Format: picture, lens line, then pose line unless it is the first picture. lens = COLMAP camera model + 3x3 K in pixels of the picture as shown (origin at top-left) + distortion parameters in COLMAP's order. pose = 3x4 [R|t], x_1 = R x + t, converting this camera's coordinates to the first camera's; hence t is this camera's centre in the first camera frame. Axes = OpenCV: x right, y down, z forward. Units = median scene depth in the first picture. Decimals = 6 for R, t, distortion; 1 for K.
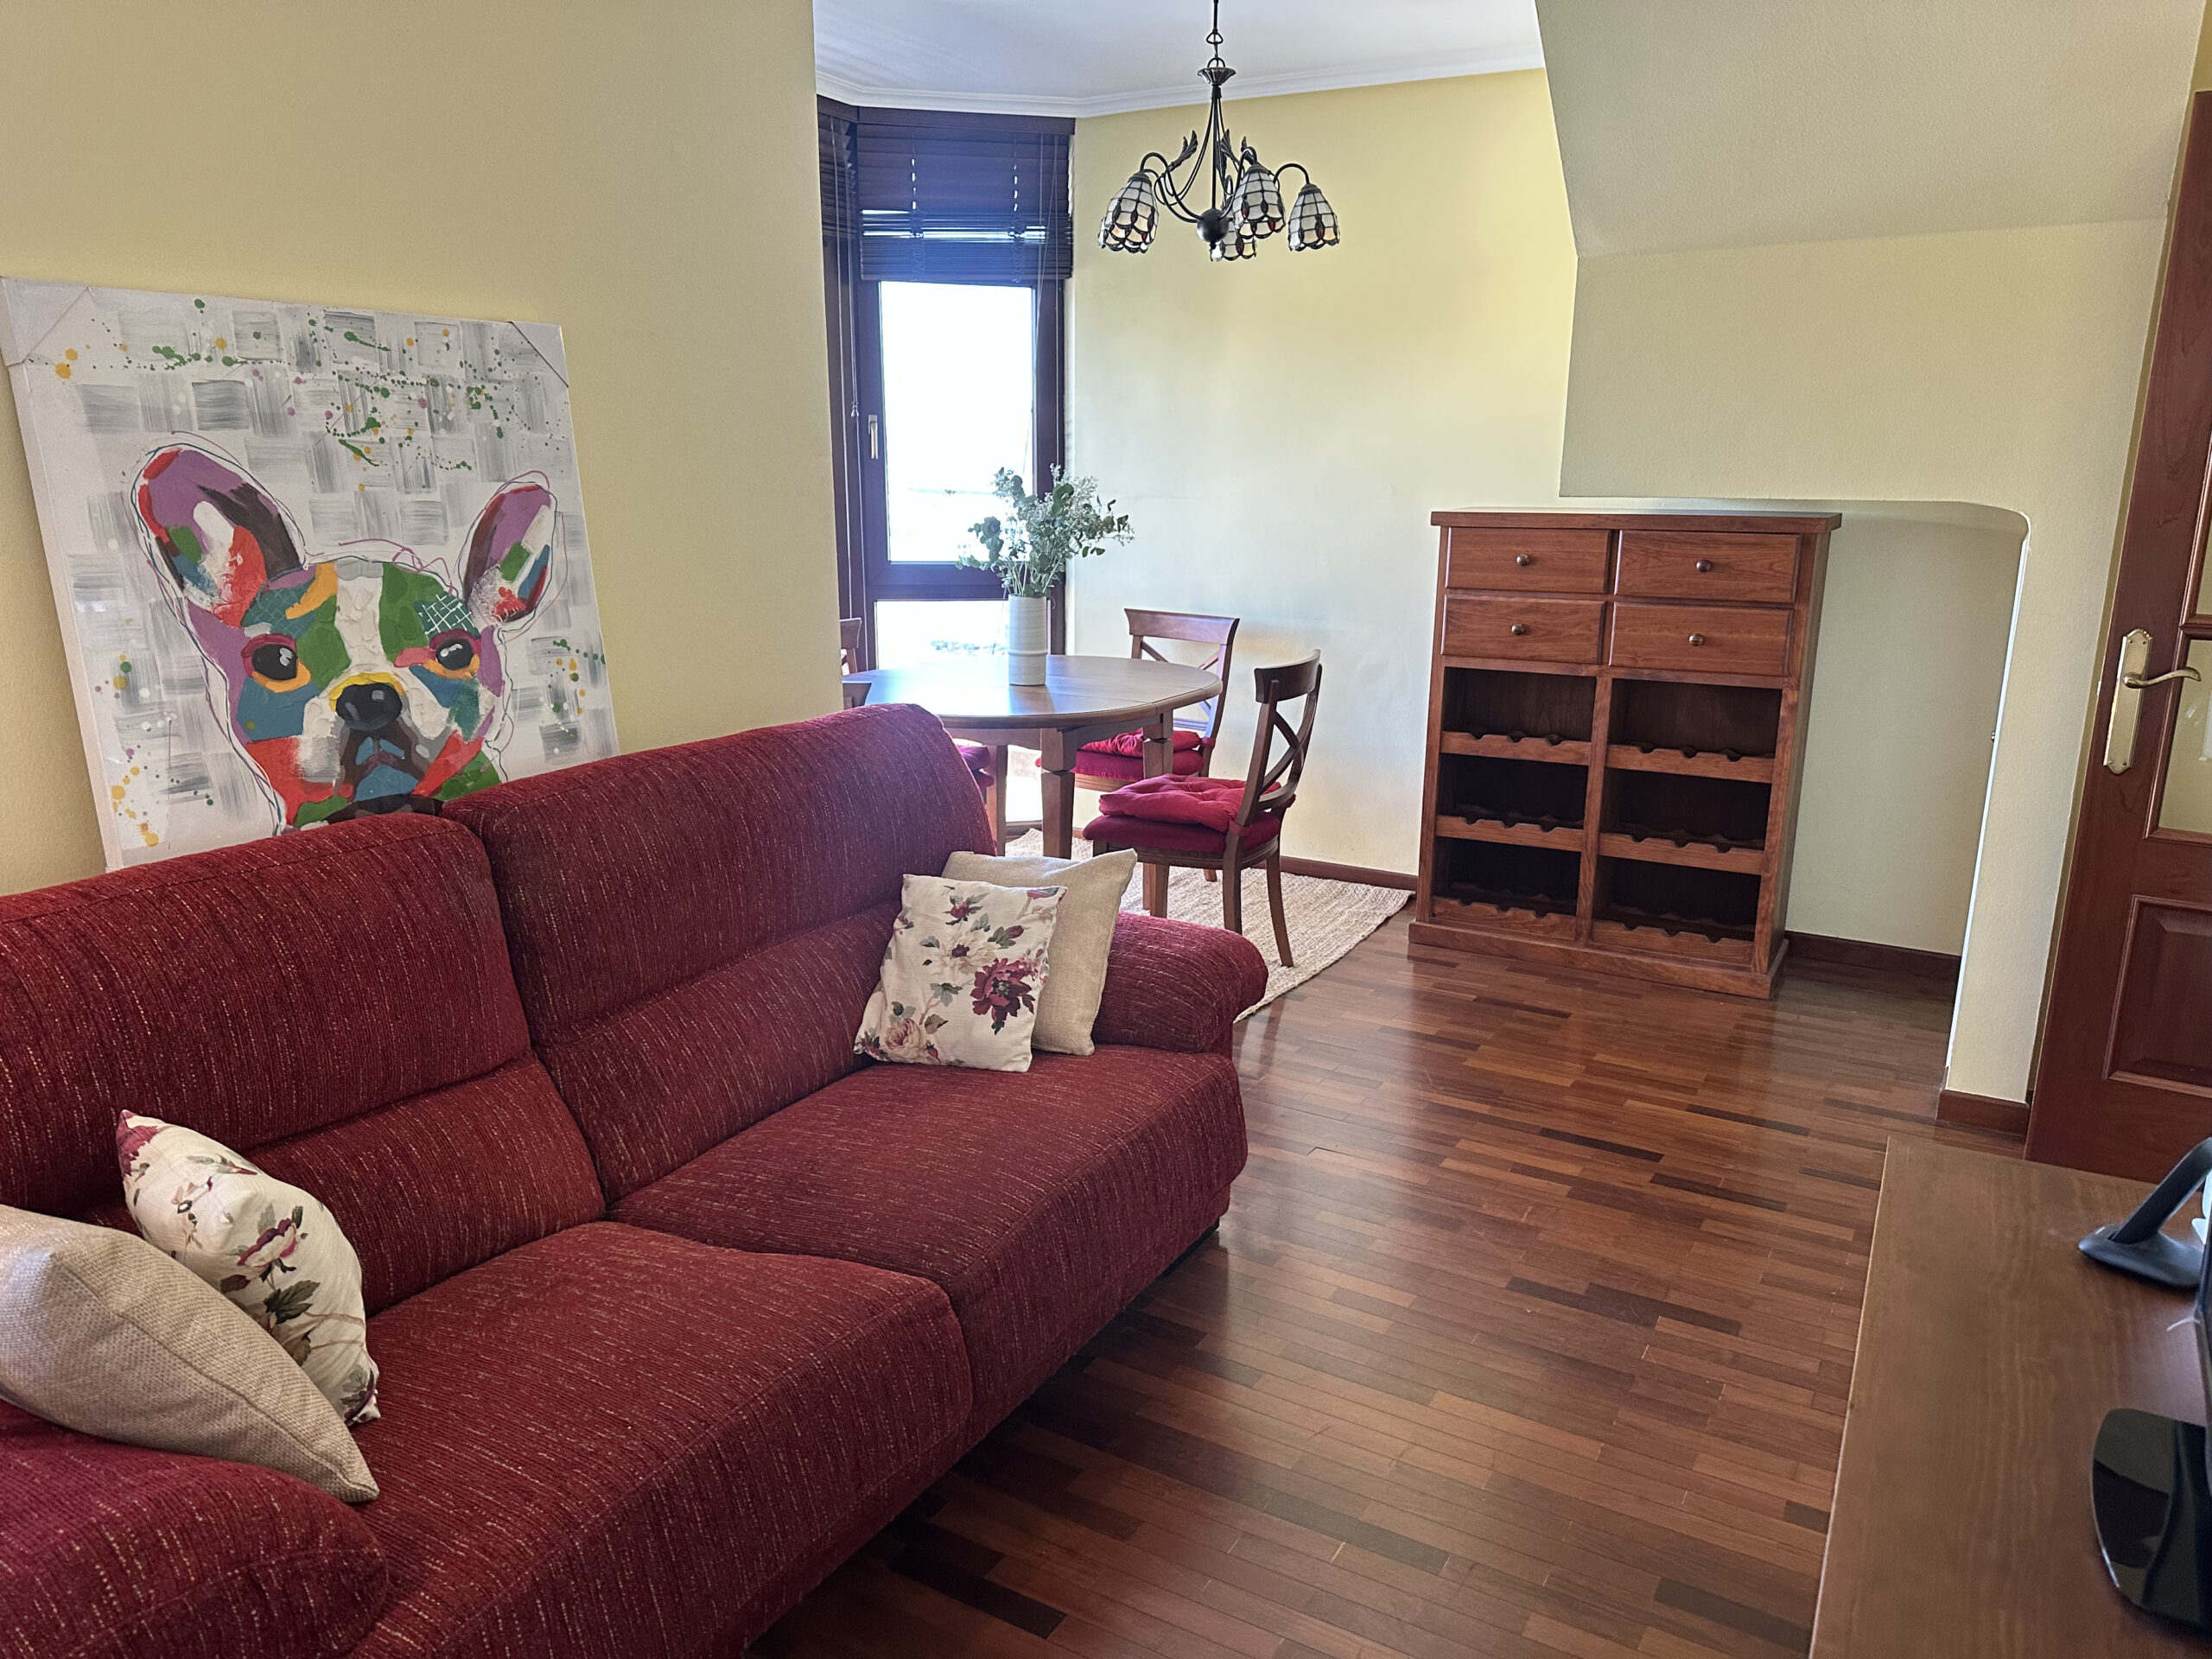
lens RADIAL K [[1564.2, 0, 1010.7], [0, 1564.2, 855.1], [0, 0, 1]] dist [0.056671, -0.059620]
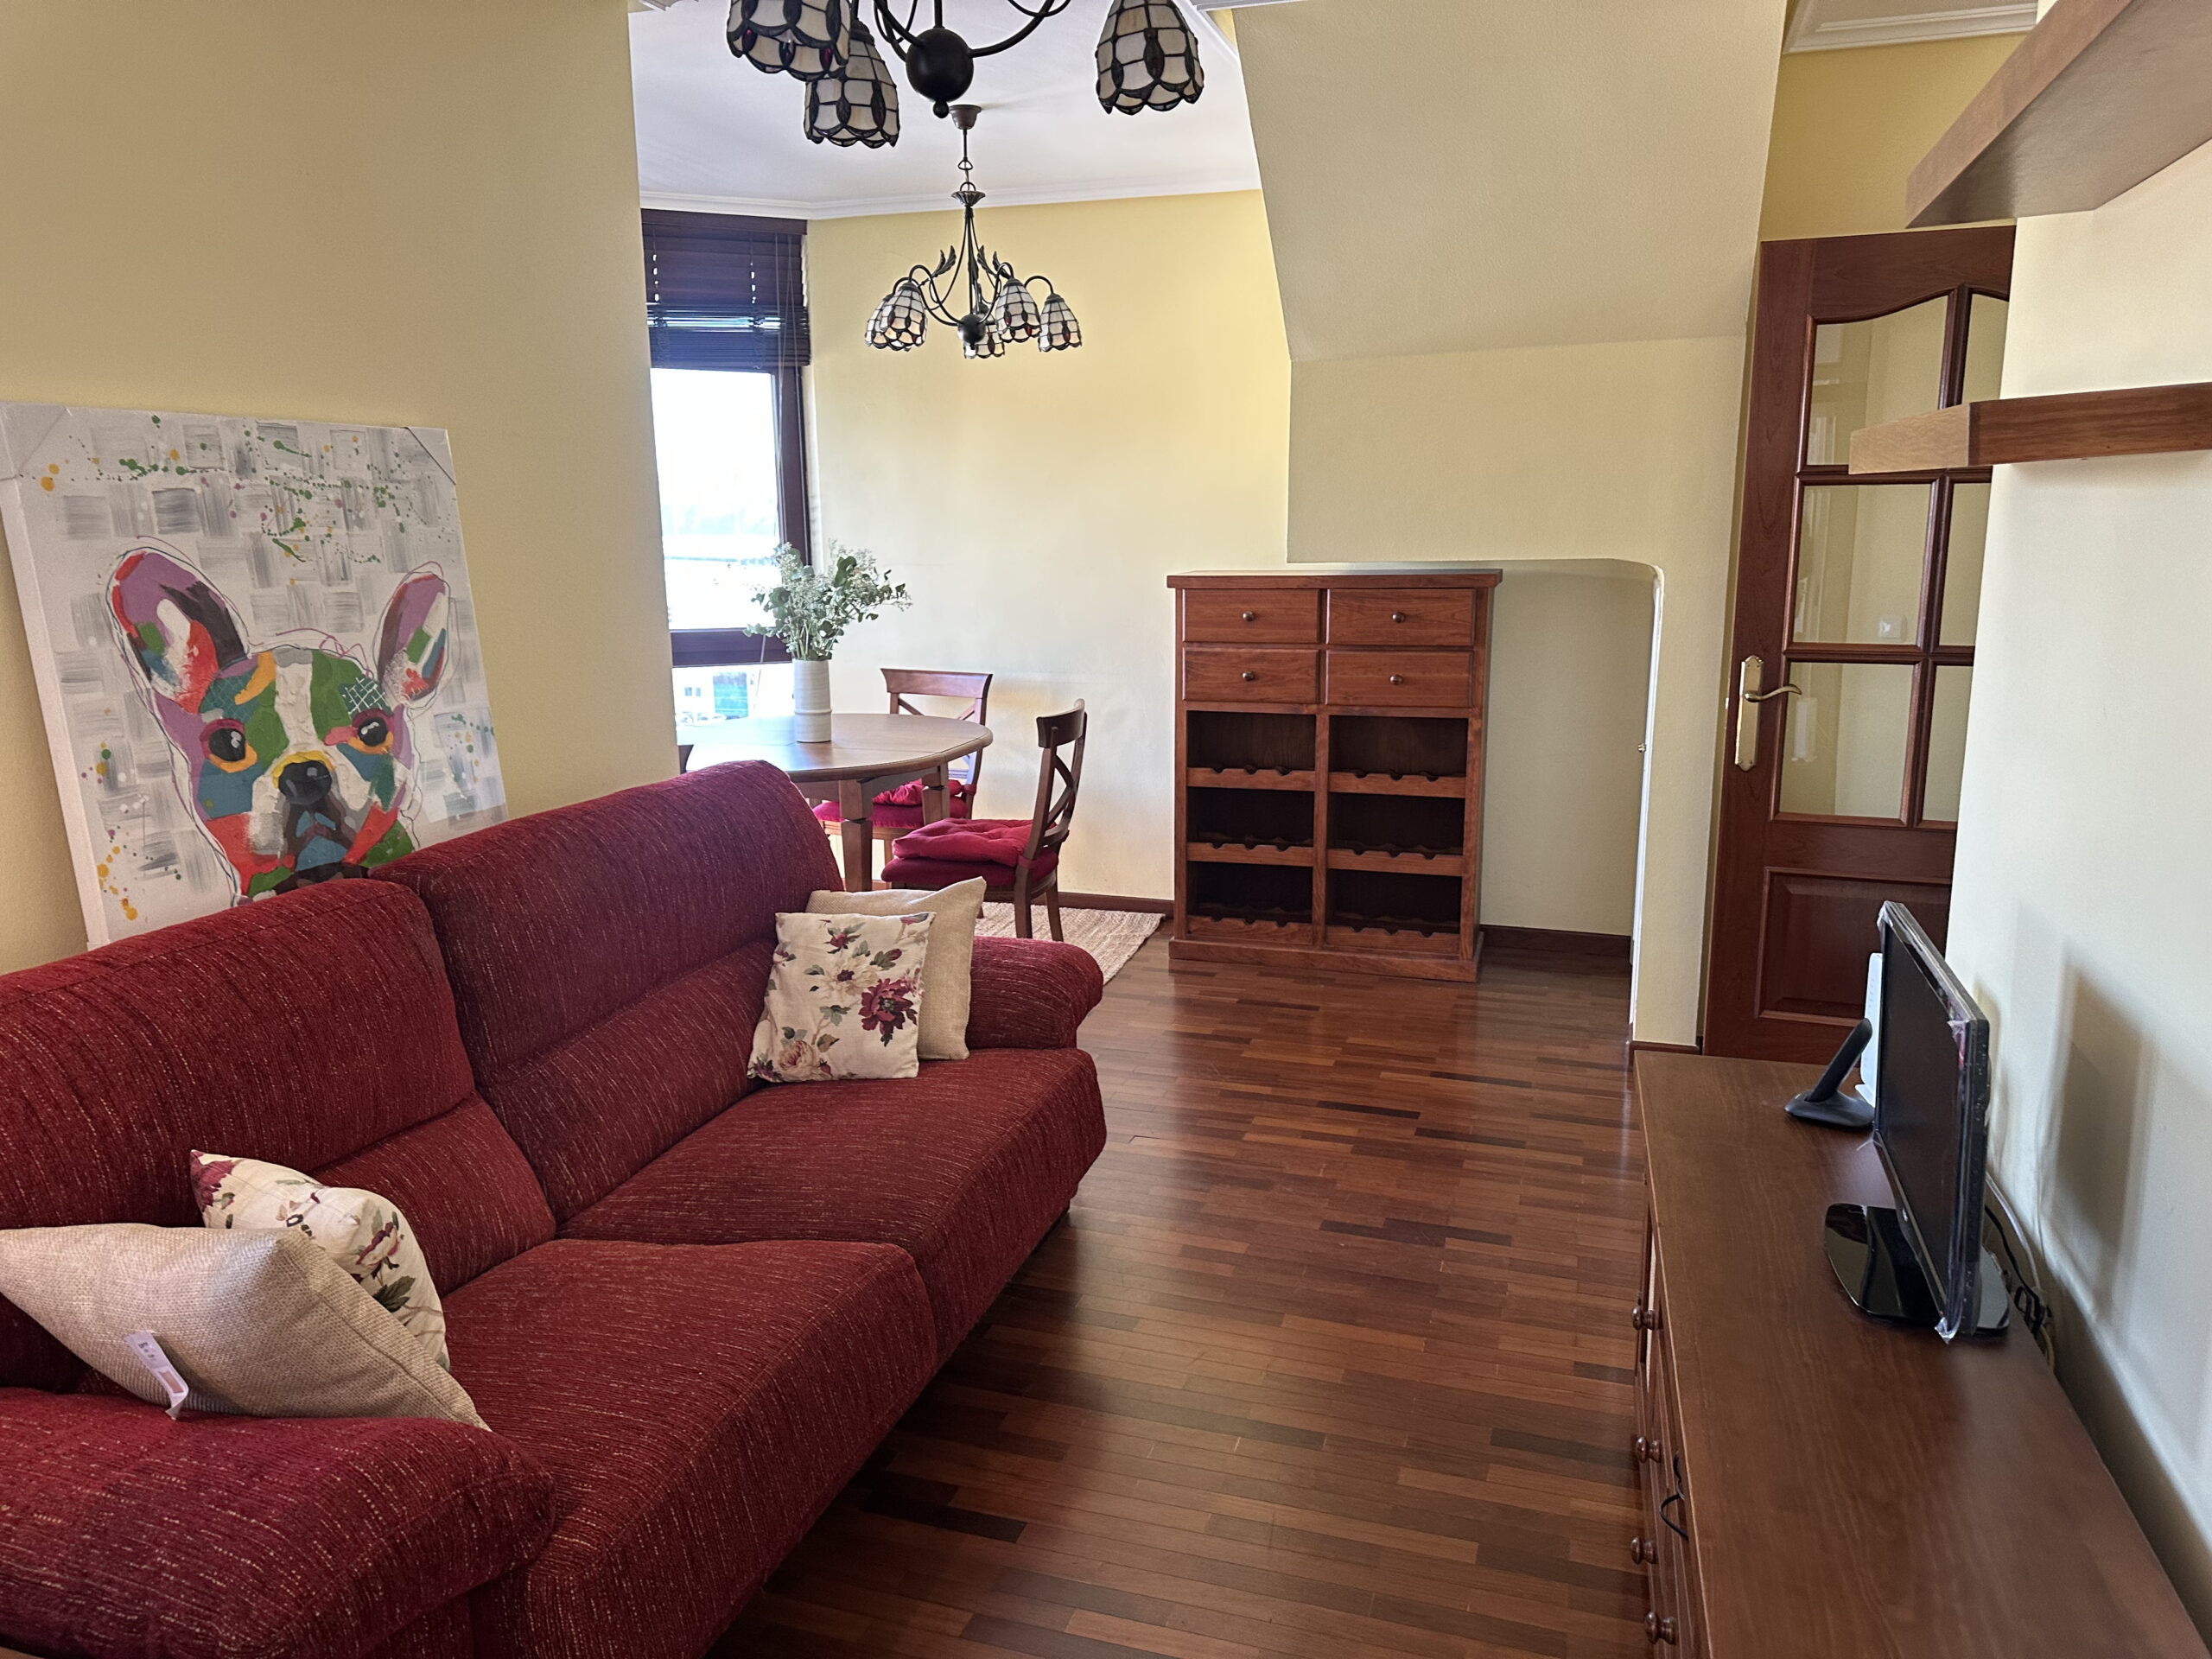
lens RADIAL K [[1564.2, 0, 984.4], [0, 1564.2, 838.3], [0, 0, 1]] dist [0.056671, -0.059620]
pose [[0.981221, -0.054826, 0.184929, -0.139137], [0.063669, 0.997078, -0.042220, 0.017270], [-0.182073, 0.053202, 0.981845, -0.128365]]
